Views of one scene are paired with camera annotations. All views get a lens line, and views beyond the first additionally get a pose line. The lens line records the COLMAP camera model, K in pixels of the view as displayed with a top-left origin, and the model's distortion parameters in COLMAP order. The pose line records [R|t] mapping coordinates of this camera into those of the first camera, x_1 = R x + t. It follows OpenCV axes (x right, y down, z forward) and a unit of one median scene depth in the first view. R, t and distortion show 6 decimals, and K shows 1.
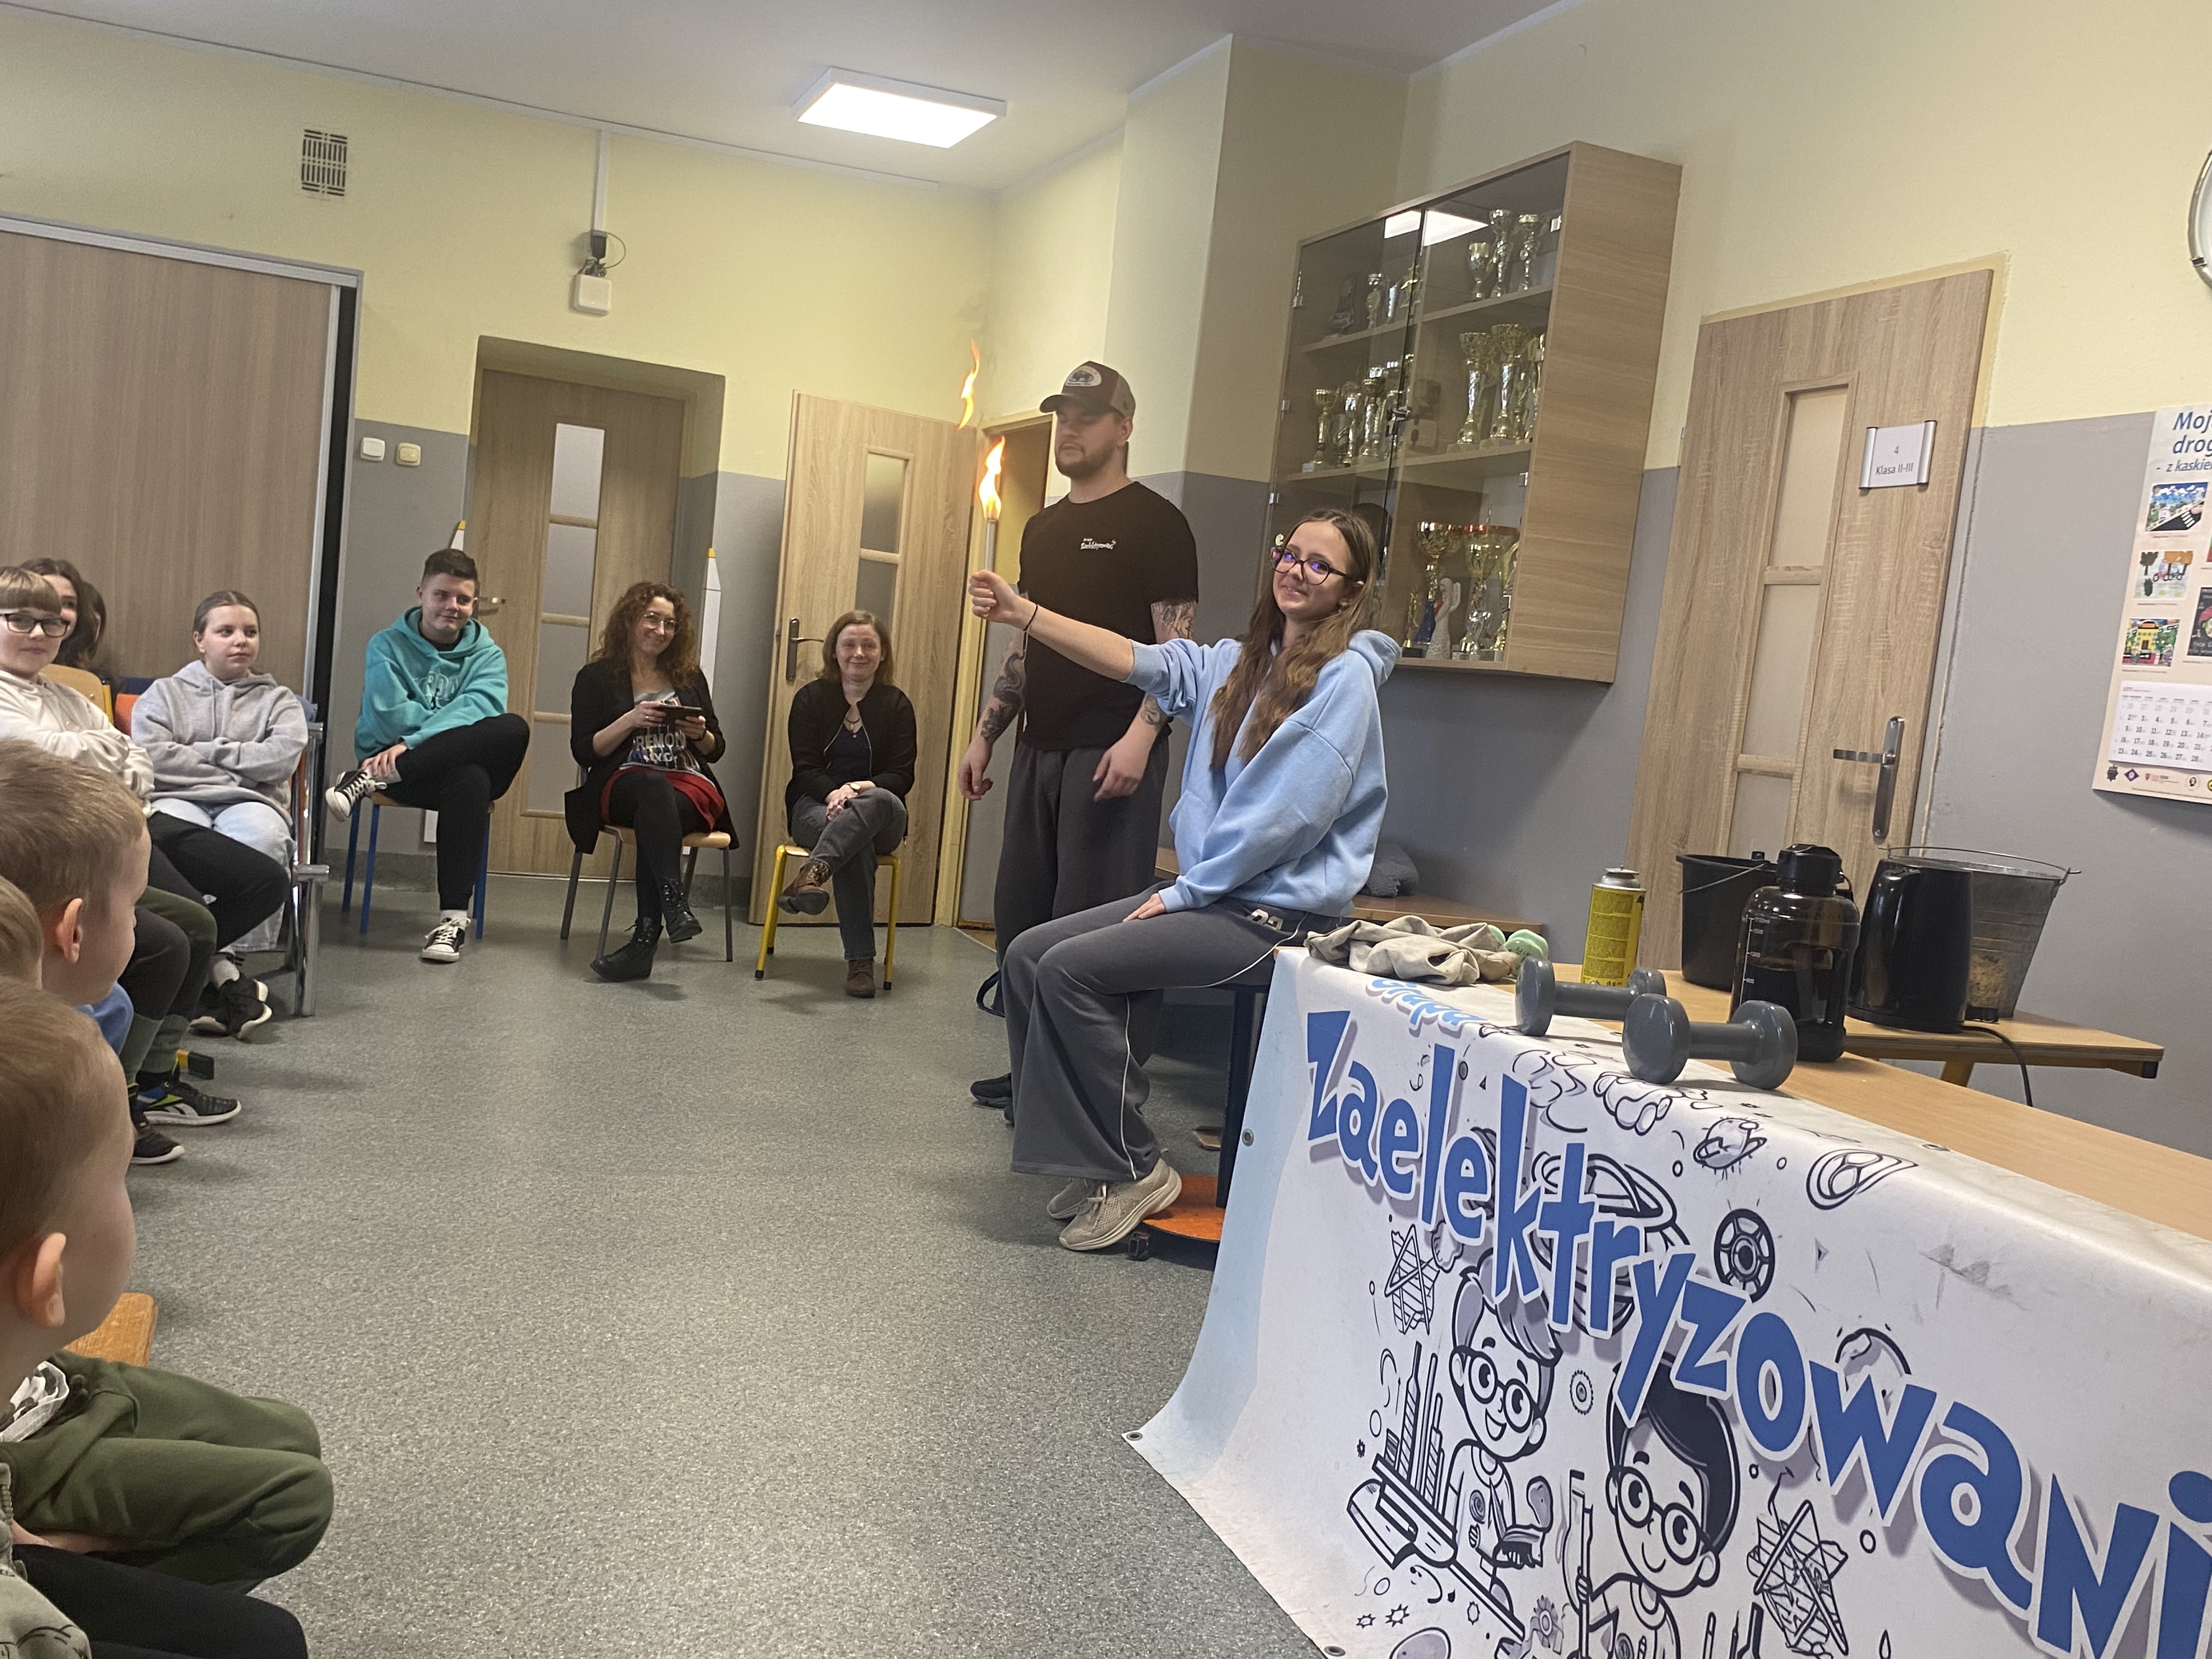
lens RADIAL K [[1941.6, 0, 1094.8], [0, 1941.6, 862.2], [0, 0, 1]] dist [0.038315, -0.076241]
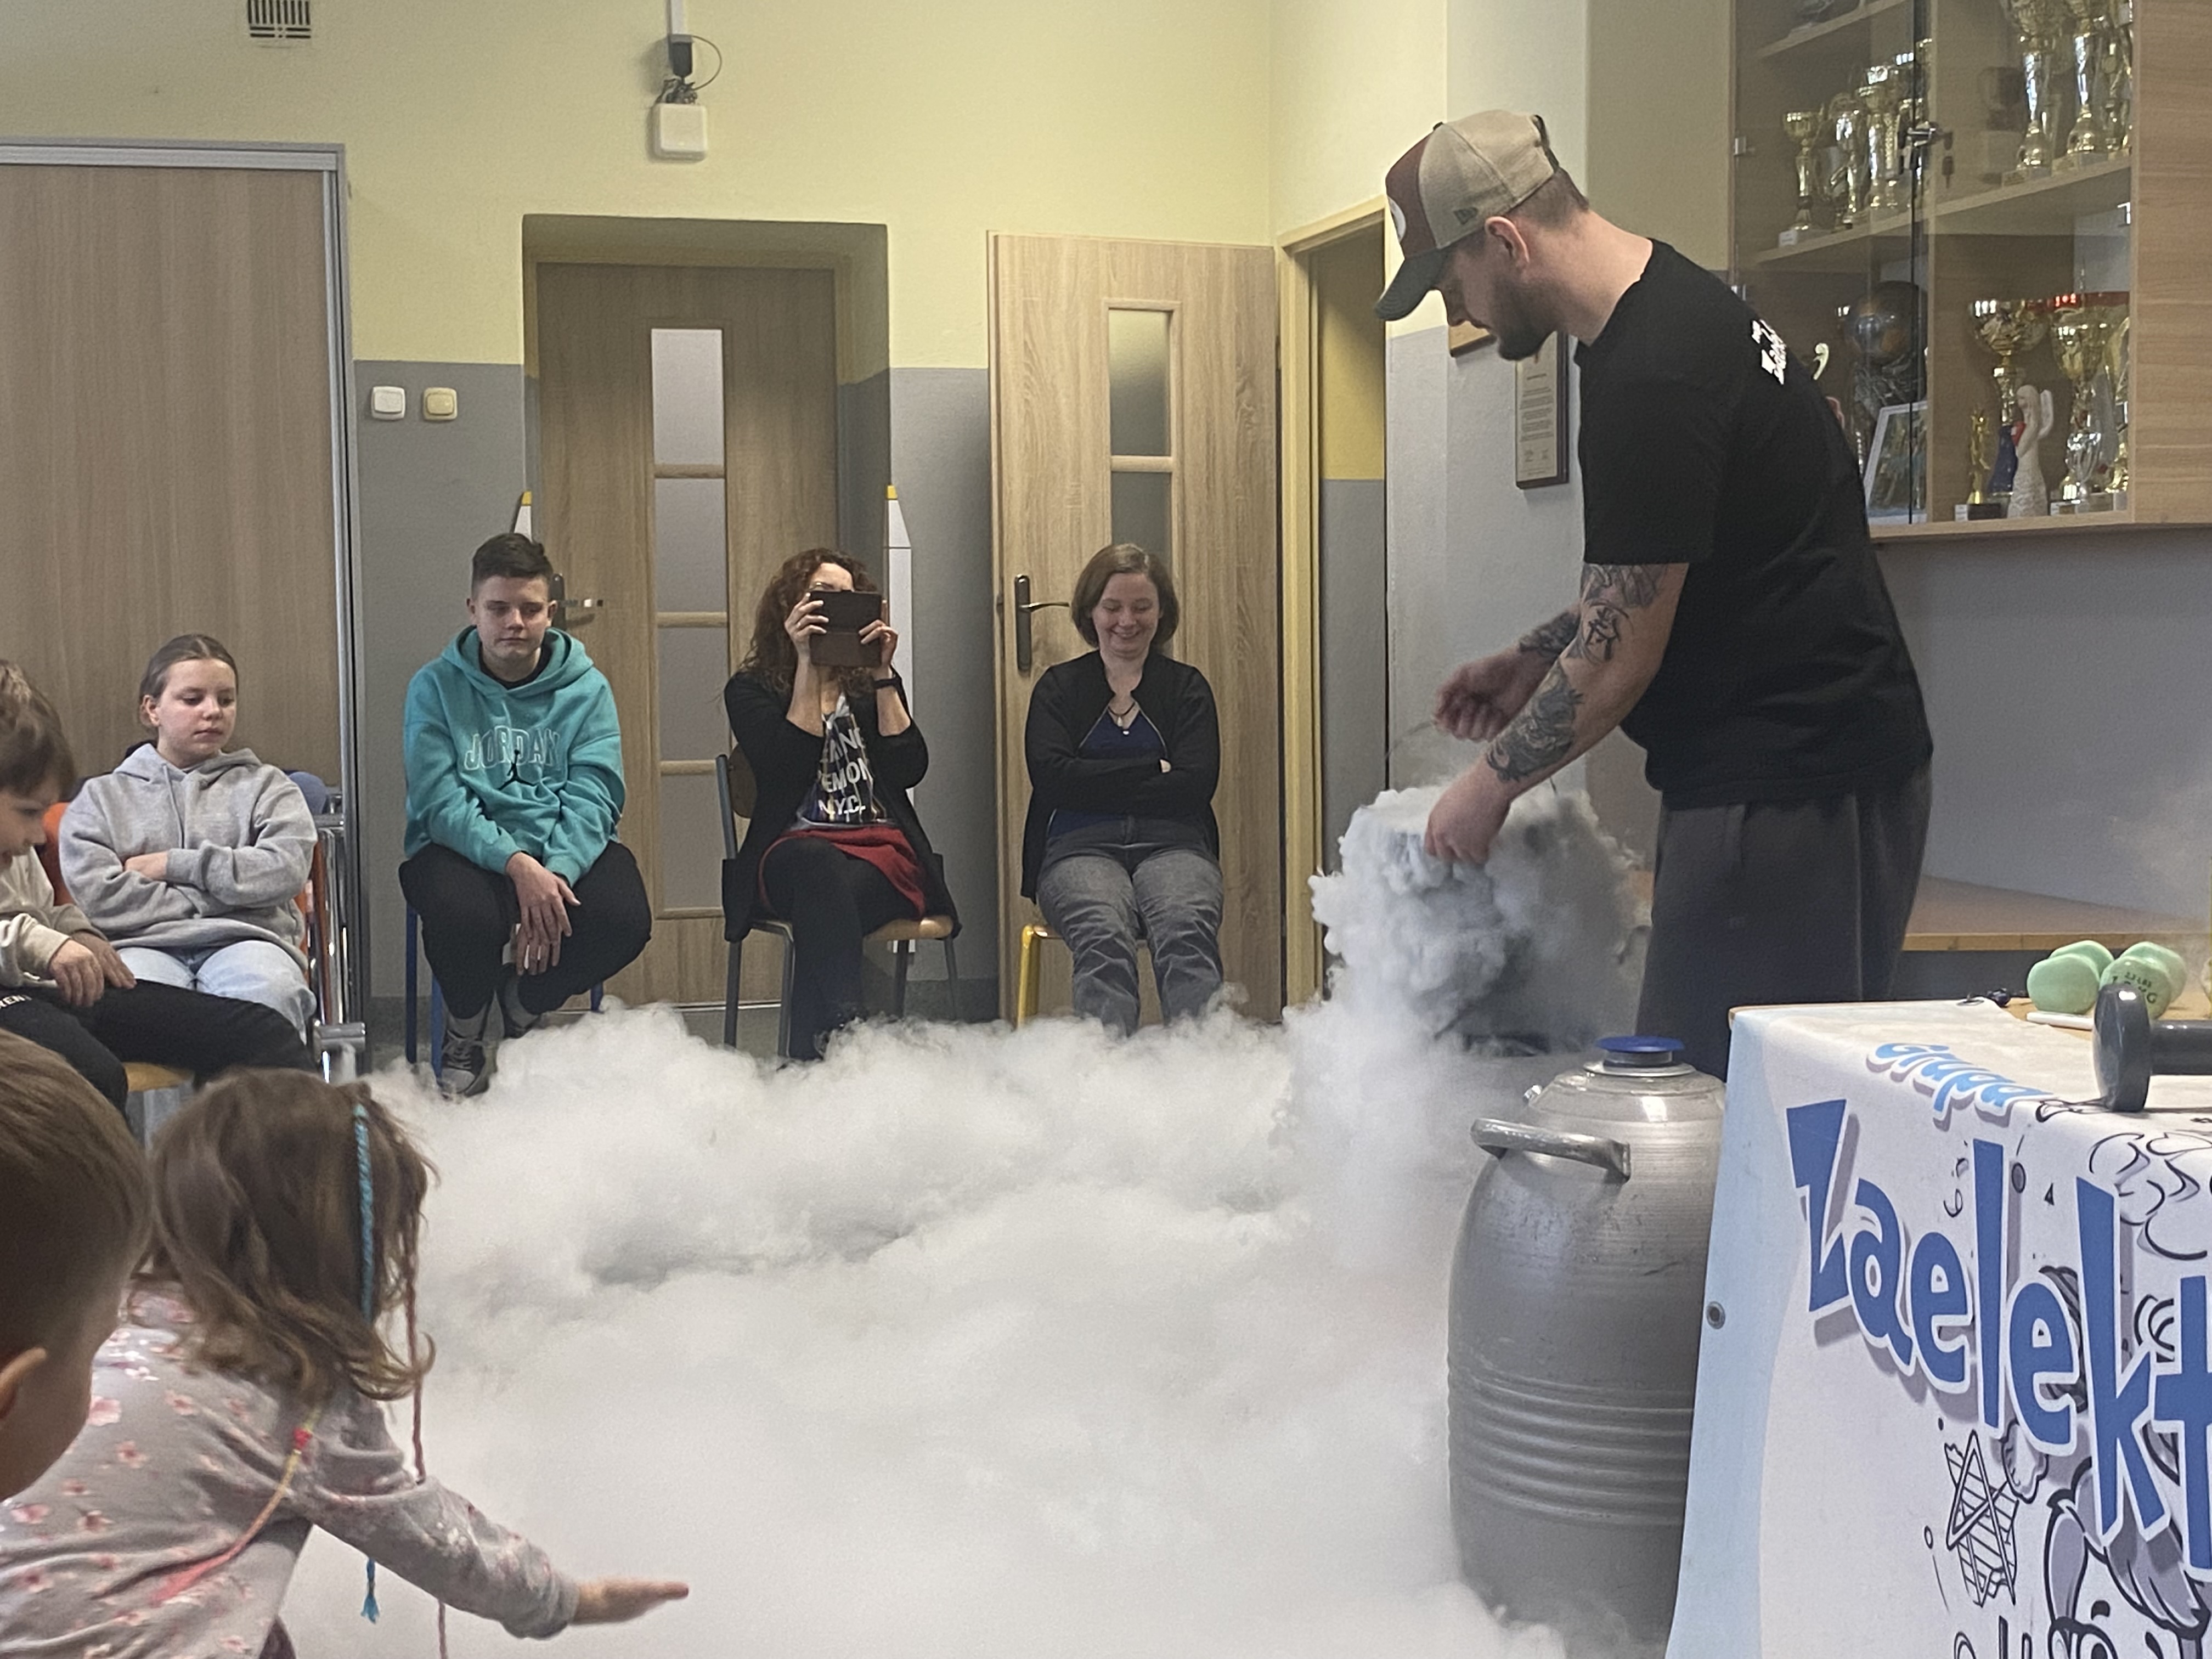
lens RADIAL K [[3061.5, 0, 1063.3], [0, 3061.5, 806.7], [0, 0, 1]] dist [0.190705, -0.643970]
pose [[0.980578, -0.106956, -0.164399, 0.063799], [0.100495, 0.993820, -0.047149, 0.004656], [0.168426, 0.029712, 0.985266, -0.039811]]
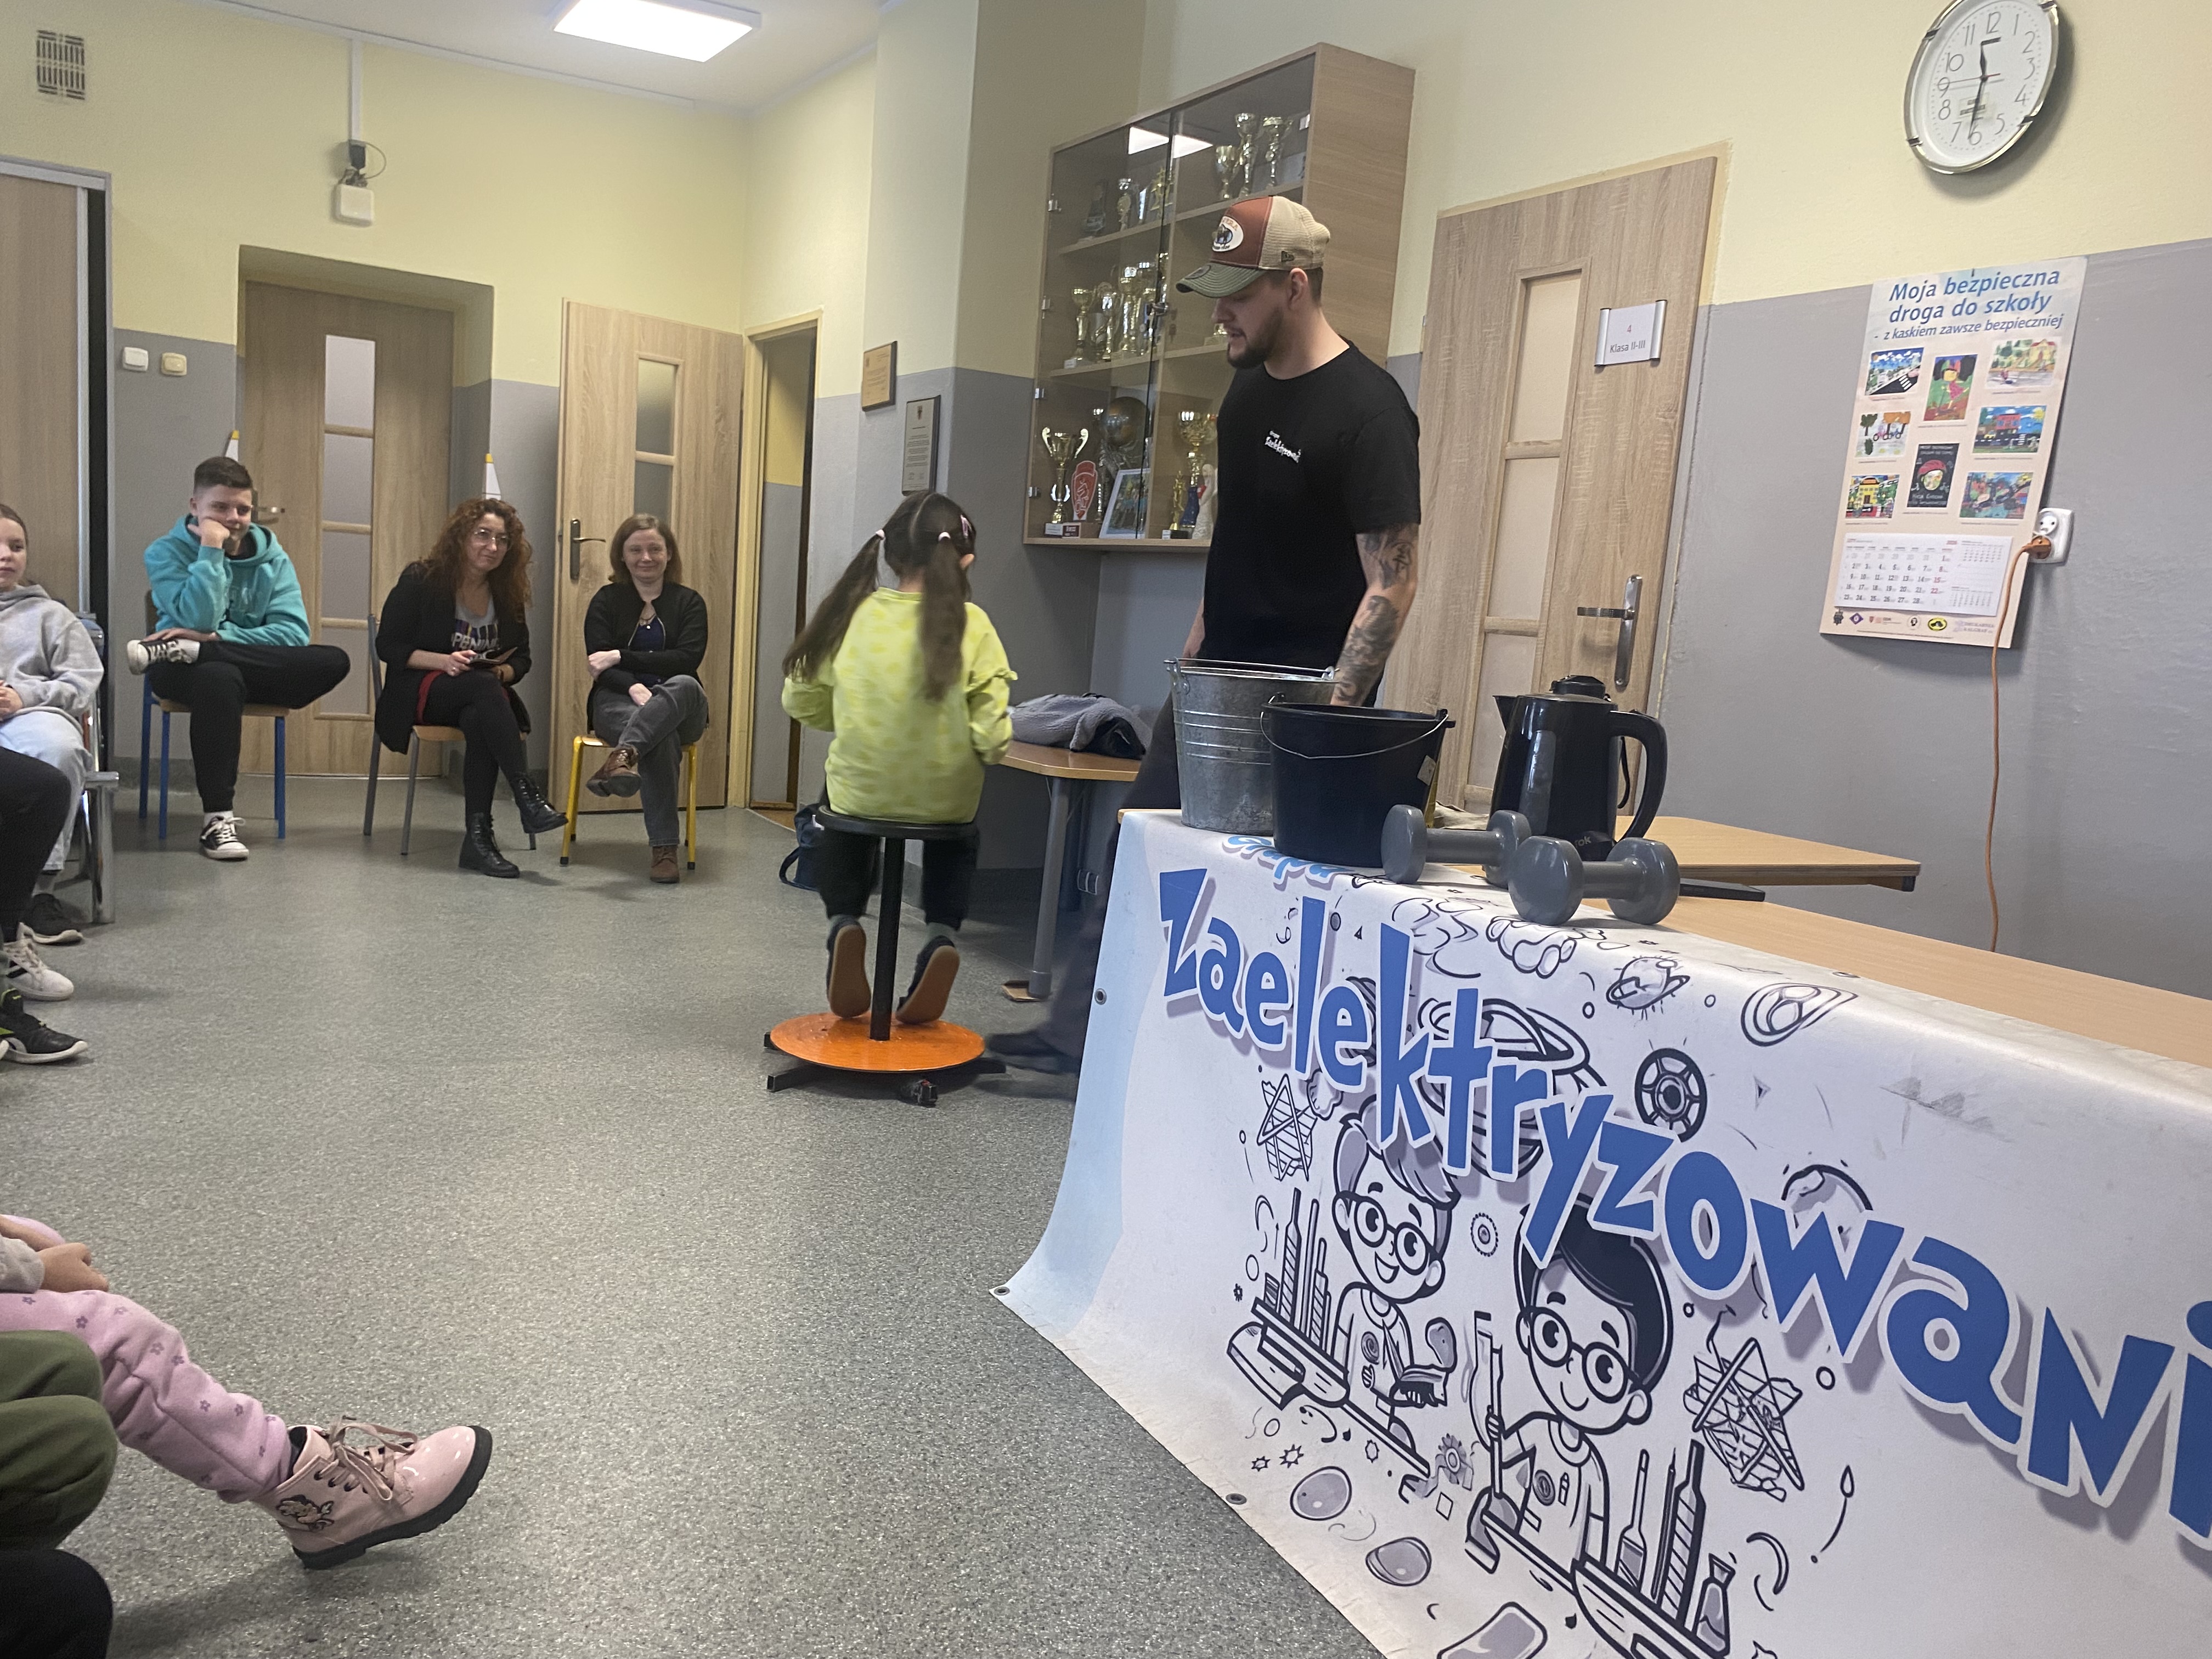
lens RADIAL K [[1672.4, 0, 1099.9], [0, 1672.4, 843.6], [0, 0, 1]] dist [0.055786, -0.099494]
pose [[0.987970, -0.048449, 0.146861, -0.055537], [0.039440, 0.997193, 0.063652, 0.006947], [-0.149533, -0.057094, 0.987107, 0.162022]]
